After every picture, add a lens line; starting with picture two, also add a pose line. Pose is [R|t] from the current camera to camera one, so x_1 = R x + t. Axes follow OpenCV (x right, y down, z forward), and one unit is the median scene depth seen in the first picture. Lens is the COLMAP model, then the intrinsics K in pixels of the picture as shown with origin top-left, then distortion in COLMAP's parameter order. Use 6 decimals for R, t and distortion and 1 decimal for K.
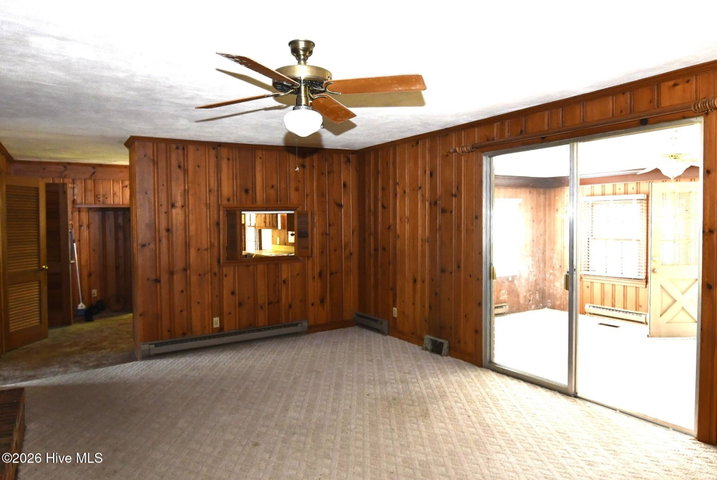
lens RADIAL K [[464.6, 0, 370.0], [0, 464.6, 243.0], [0, 0, 1]] dist [-0.000375, -0.003638]
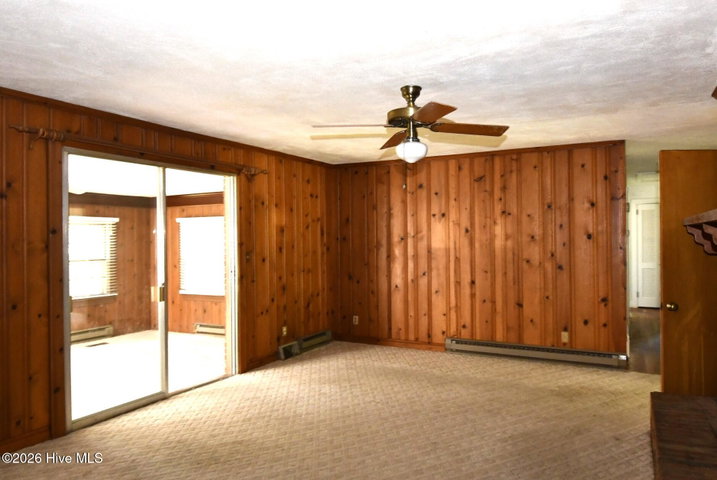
lens RADIAL K [[519.4, 0, 335.9], [0, 519.4, 237.2], [0, 0, 1]] dist [-0.003217, -0.001834]
pose [[-0.455659, 0.014044, 0.890044, -0.844461], [0.046097, 0.998906, 0.007837, -0.038746], [-0.888960, 0.044599, -0.455808, 1.194708]]
